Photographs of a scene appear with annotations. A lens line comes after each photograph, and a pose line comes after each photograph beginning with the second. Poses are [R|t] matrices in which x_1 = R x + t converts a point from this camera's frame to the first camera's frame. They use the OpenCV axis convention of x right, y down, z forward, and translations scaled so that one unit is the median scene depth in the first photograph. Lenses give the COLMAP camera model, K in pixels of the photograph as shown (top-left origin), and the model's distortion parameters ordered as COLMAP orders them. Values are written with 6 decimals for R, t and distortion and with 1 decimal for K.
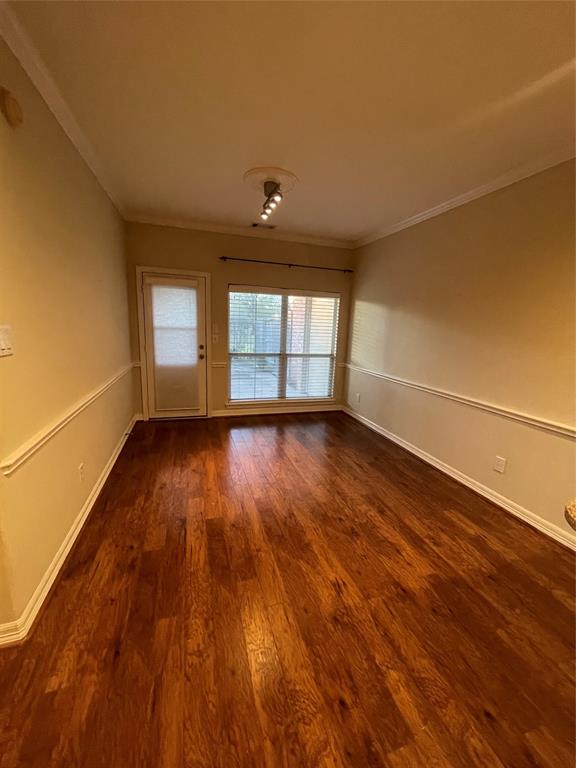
lens RADIAL K [[309.2, 0, 287.0], [0, 309.2, 385.2], [0, 0, 1]] dist [-0.002933, 0.001108]
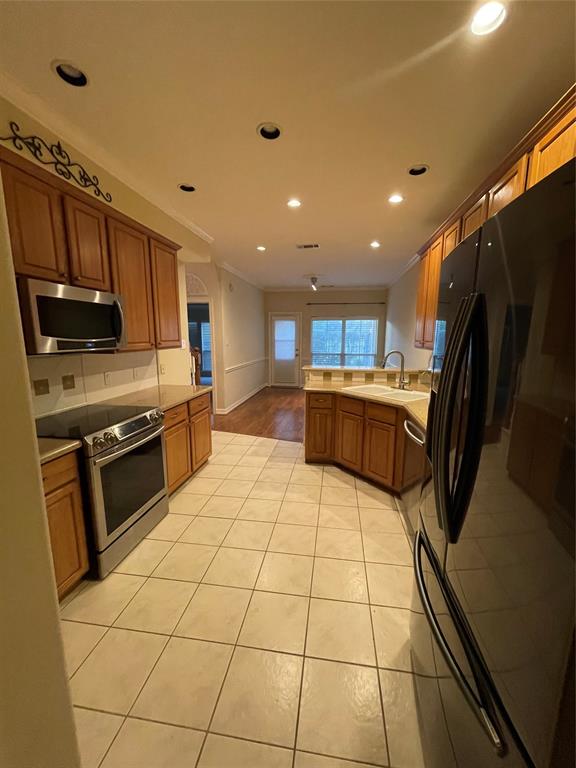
lens RADIAL K [[309.2, 0, 289.0], [0, 309.2, 386.4], [0, 0, 1]] dist [-0.002933, 0.001108]
pose [[0.896905, 0.031827, -0.441076, 0.540440], [-0.051819, 0.998099, -0.033352, 0.172582], [0.439176, 0.052770, 0.896850, -0.748177]]
